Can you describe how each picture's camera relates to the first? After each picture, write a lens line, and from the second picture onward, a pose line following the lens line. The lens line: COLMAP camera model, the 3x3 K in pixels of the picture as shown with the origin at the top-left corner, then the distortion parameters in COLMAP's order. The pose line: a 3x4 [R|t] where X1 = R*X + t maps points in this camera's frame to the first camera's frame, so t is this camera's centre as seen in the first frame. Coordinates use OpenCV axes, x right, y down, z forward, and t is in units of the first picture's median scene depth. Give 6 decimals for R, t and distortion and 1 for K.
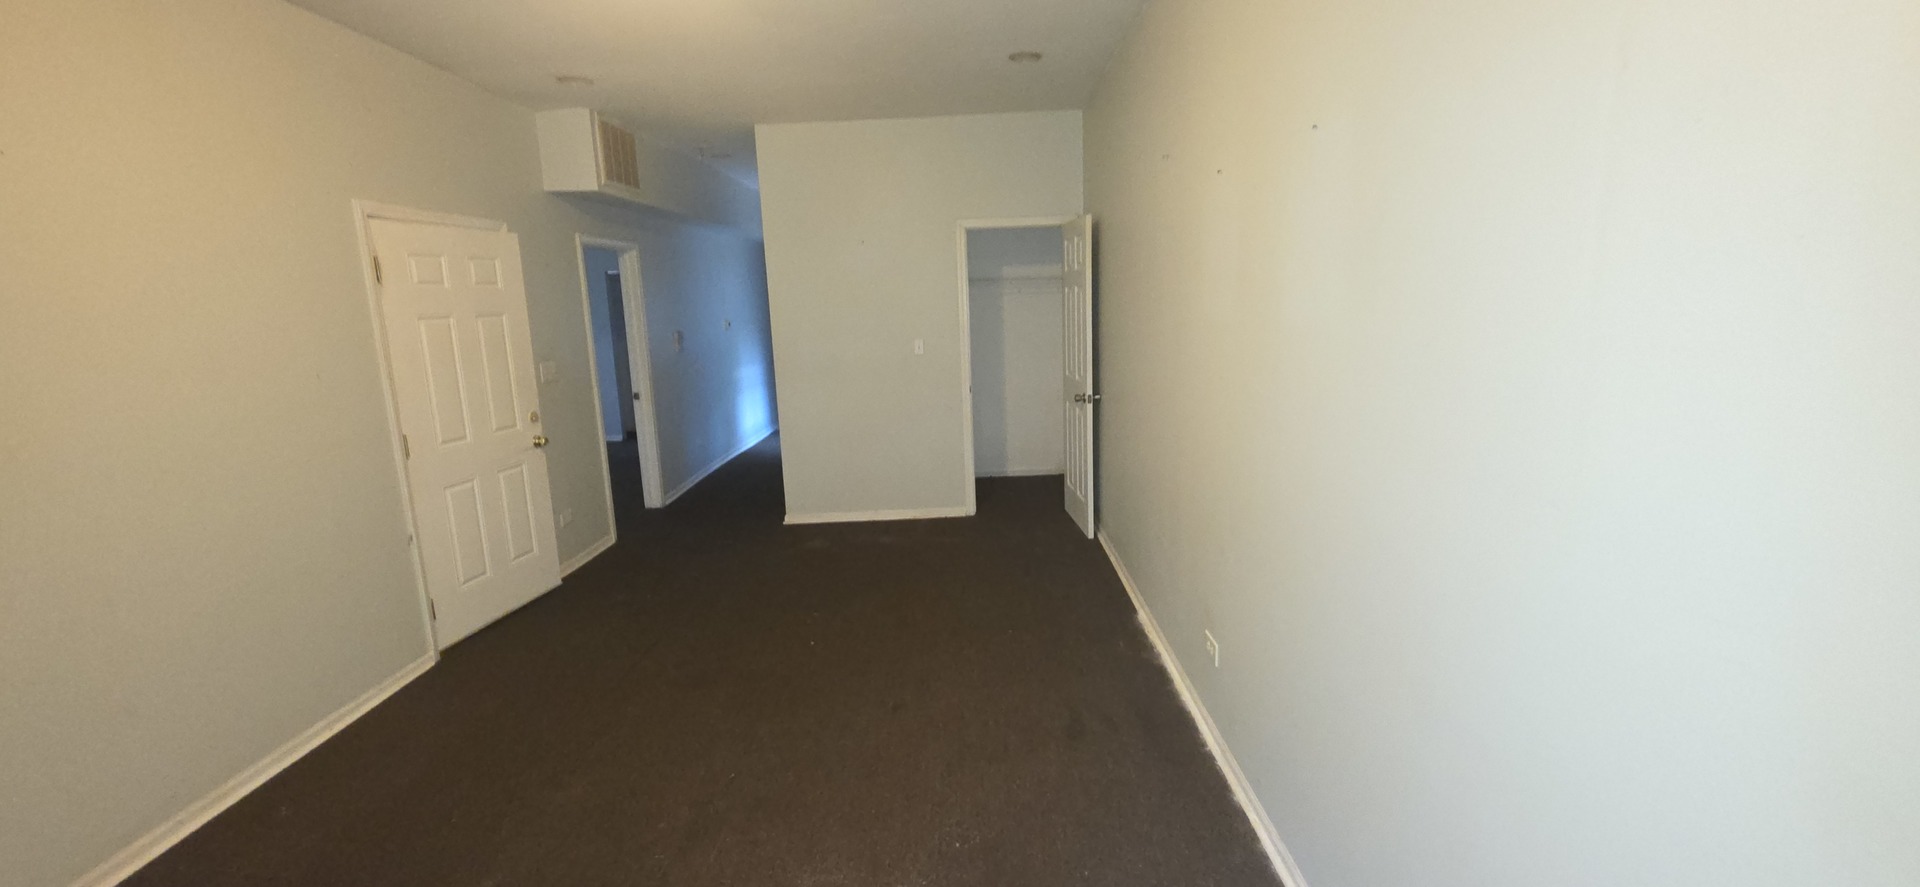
lens RADIAL K [[754.7, 0, 965.2], [0, 754.7, 438.9], [0, 0, 1]] dist [-0.004210, -0.000348]
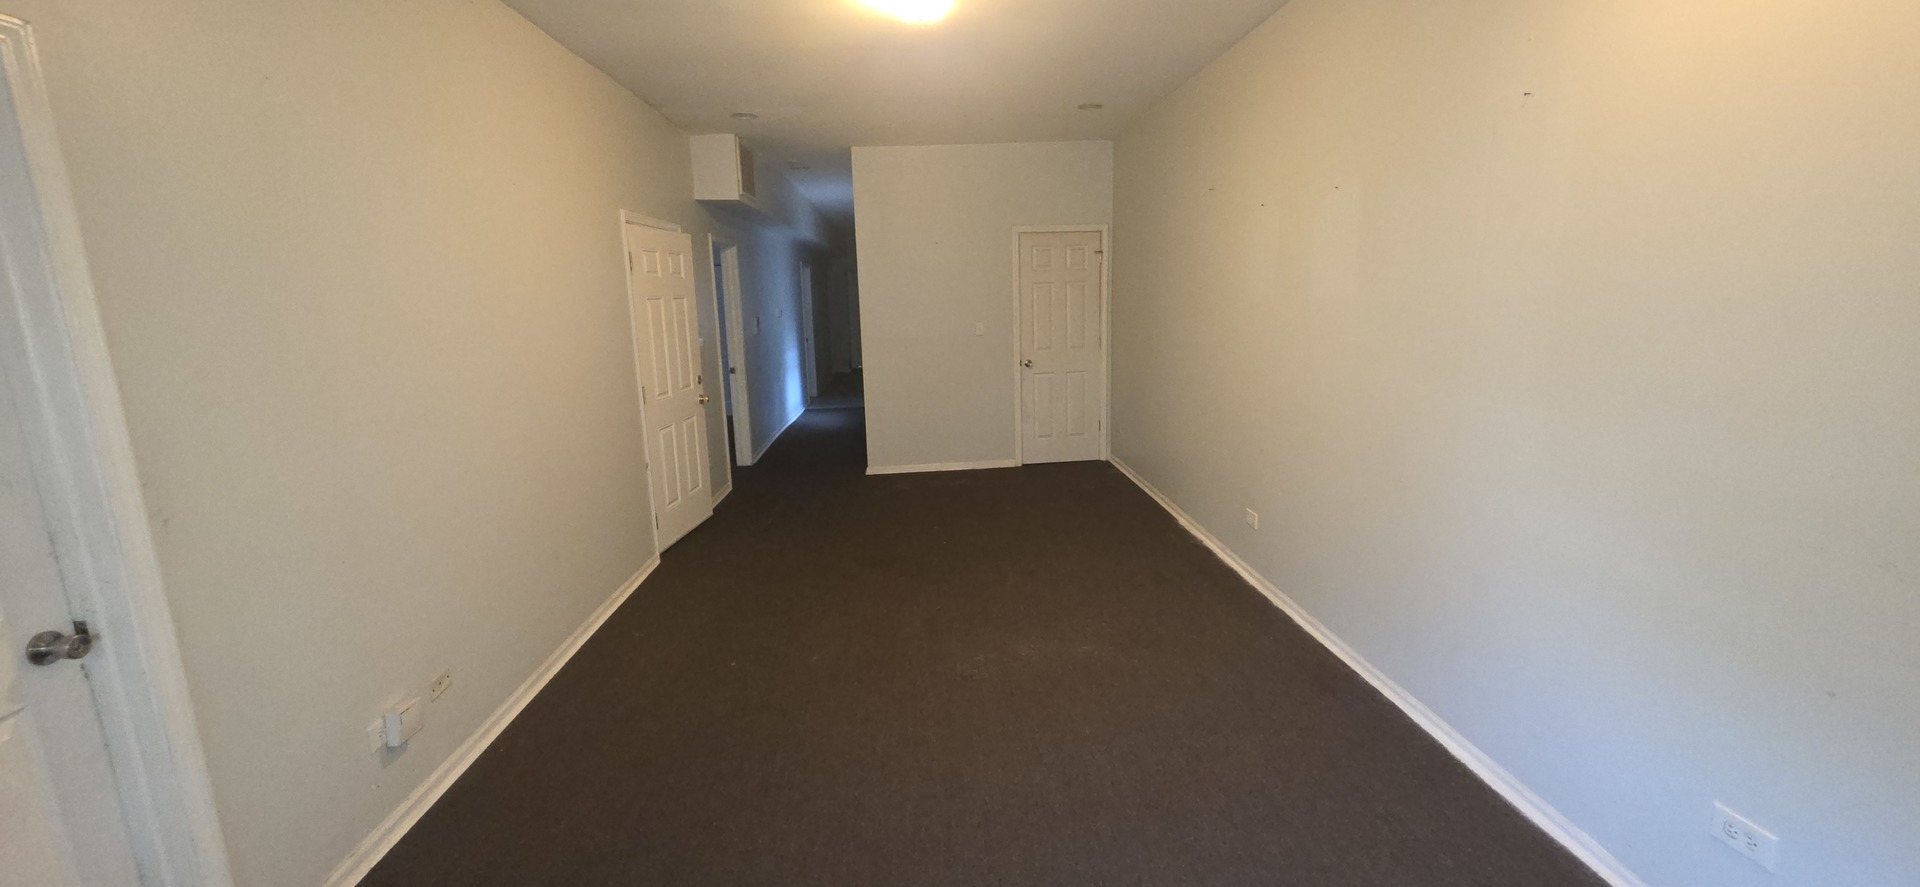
lens RADIAL K [[754.7, 0, 956.7], [0, 754.7, 442.4], [0, 0, 1]] dist [-0.004210, -0.000348]
pose [[0.998195, -0.004088, 0.059918, -0.206483], [0.003640, 0.999965, 0.007574, 0.064637], [-0.059947, -0.007342, 0.998175, -0.276275]]
